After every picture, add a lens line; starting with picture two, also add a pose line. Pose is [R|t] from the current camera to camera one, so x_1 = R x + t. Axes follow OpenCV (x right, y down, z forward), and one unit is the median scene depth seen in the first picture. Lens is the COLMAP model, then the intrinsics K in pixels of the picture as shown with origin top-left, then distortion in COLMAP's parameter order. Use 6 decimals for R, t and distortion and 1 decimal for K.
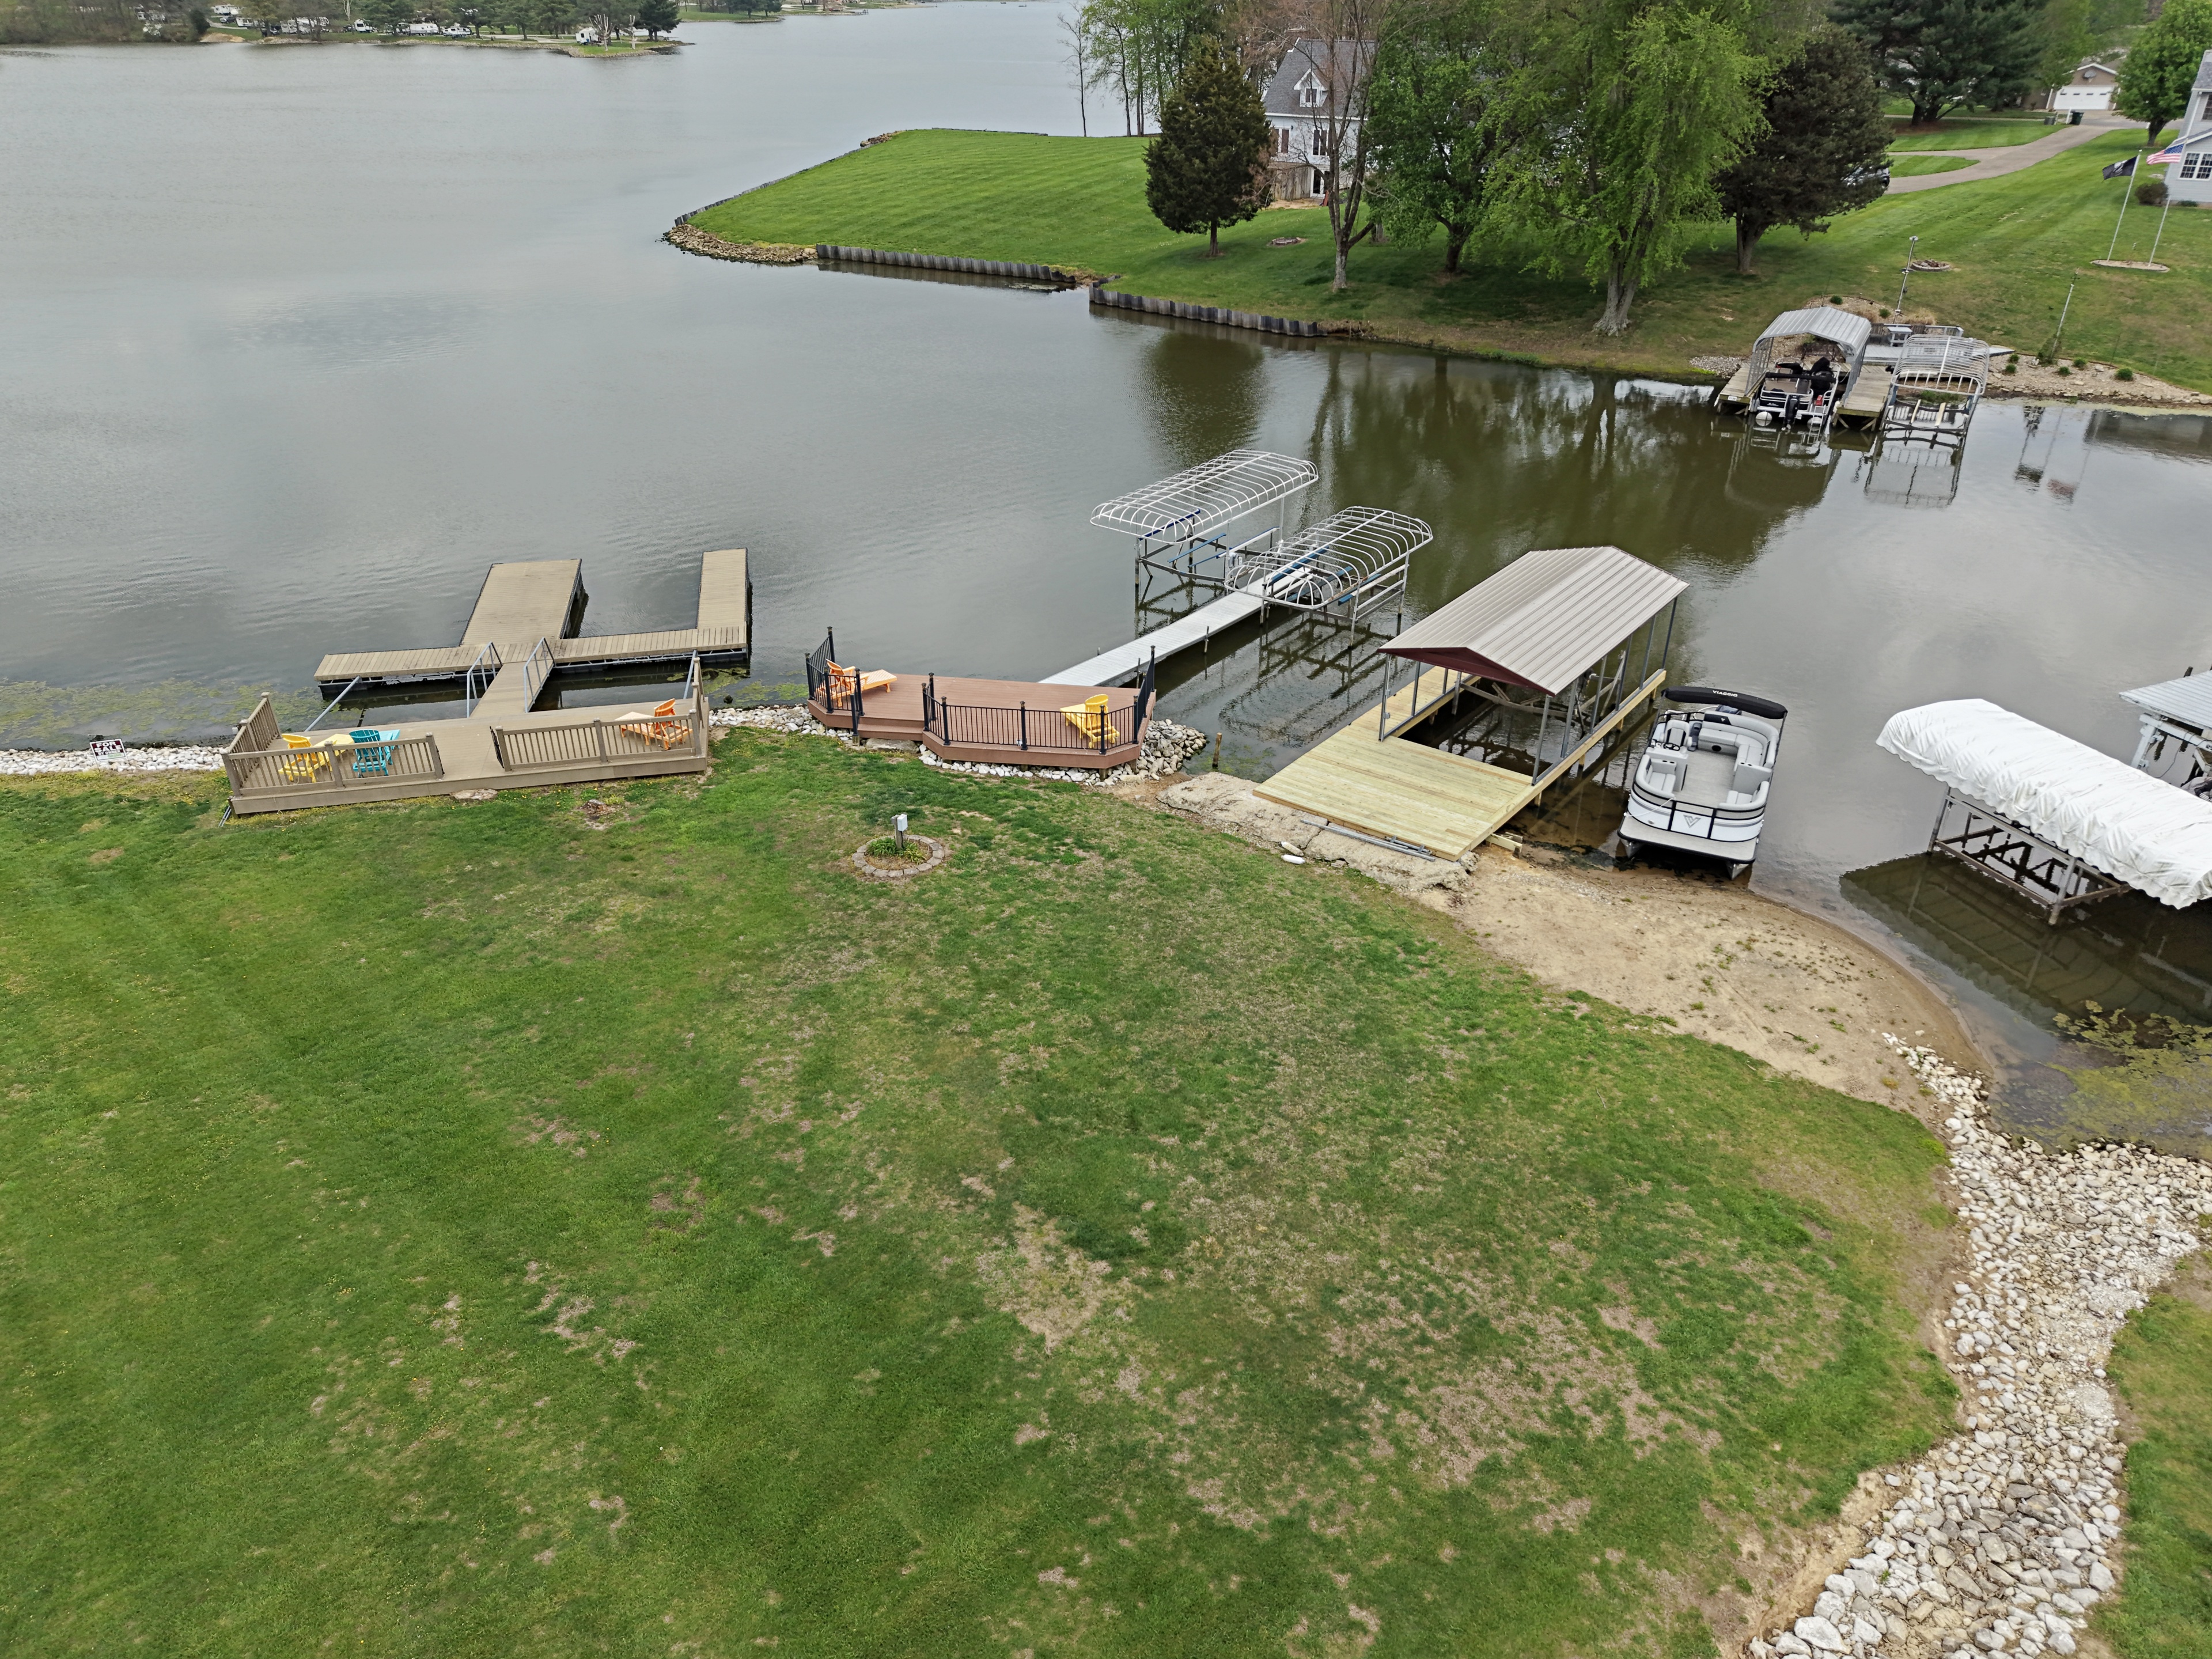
lens RADIAL K [[1636.2, 0, 1106.0], [0, 1636.2, 829.5], [0, 0, 1]] dist [0.082522, -0.073915]
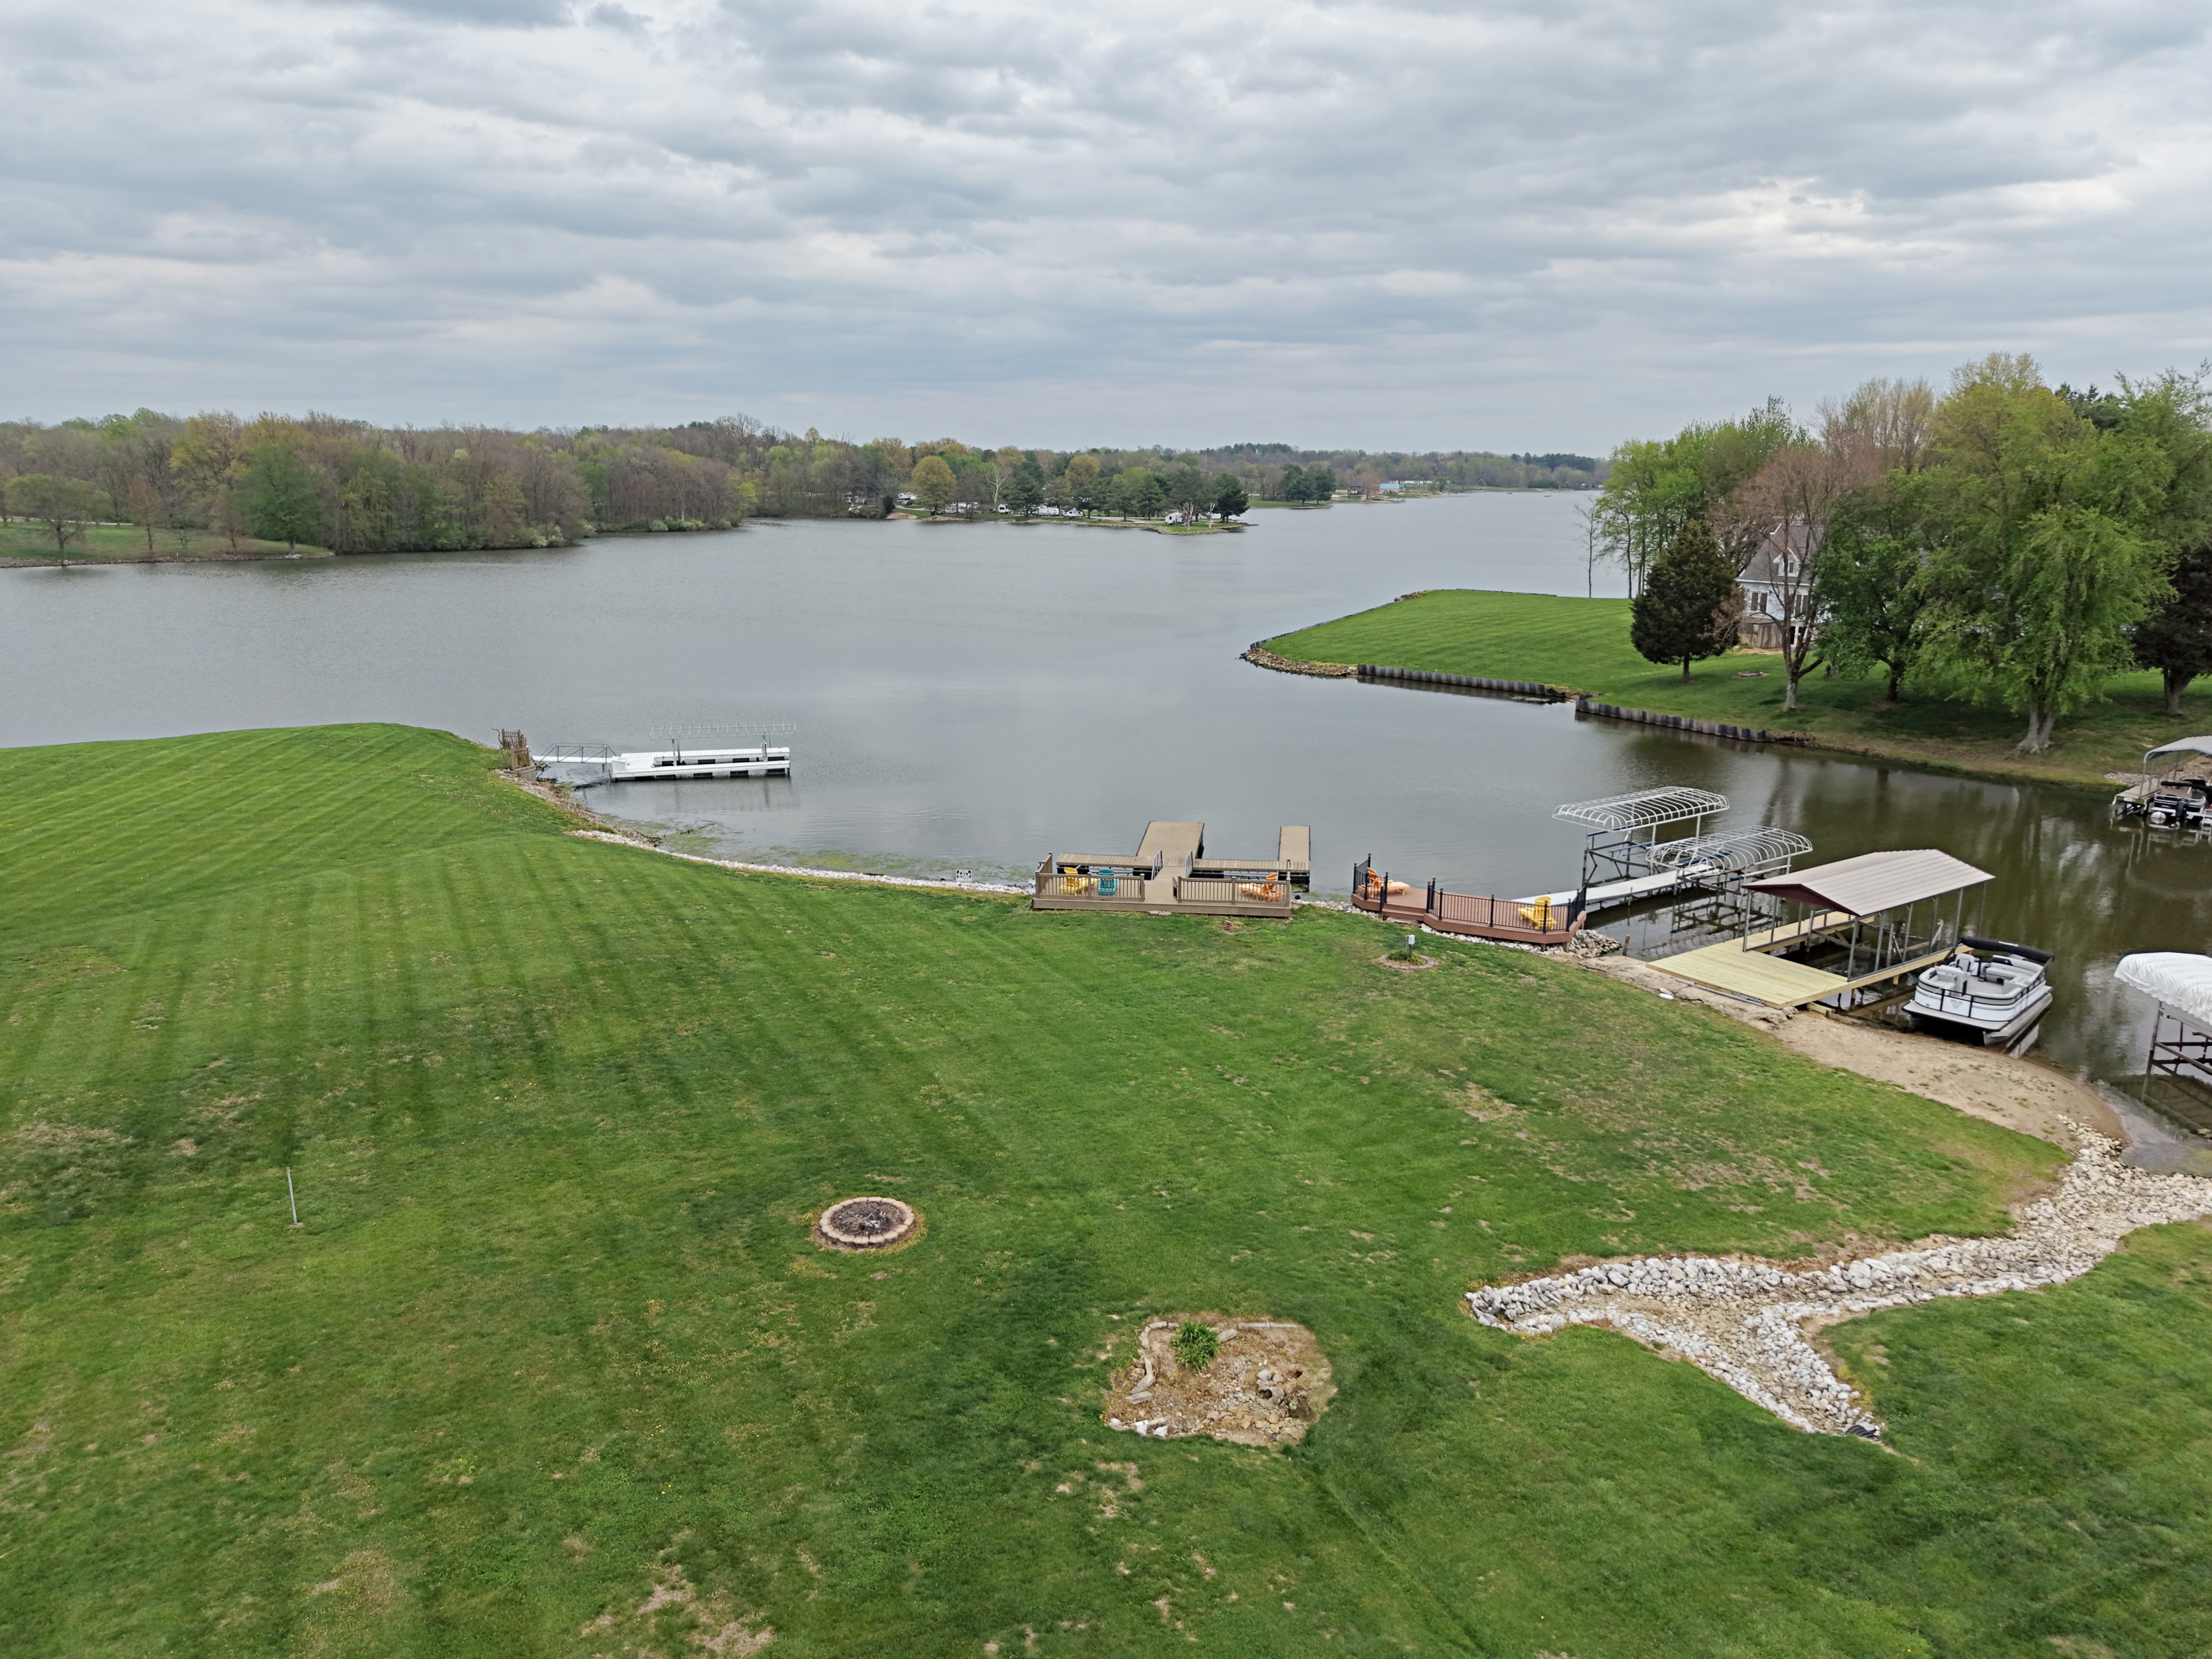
lens RADIAL K [[1573.6, 0, 1106.0], [0, 1573.6, 829.5], [0, 0, 1]] dist [0.051866, -0.000632]
pose [[0.951742, 0.078964, -0.296568, 0.028075], [-0.150507, 0.962242, -0.226799, 0.185769], [0.267461, 0.260489, 0.927691, -0.371402]]
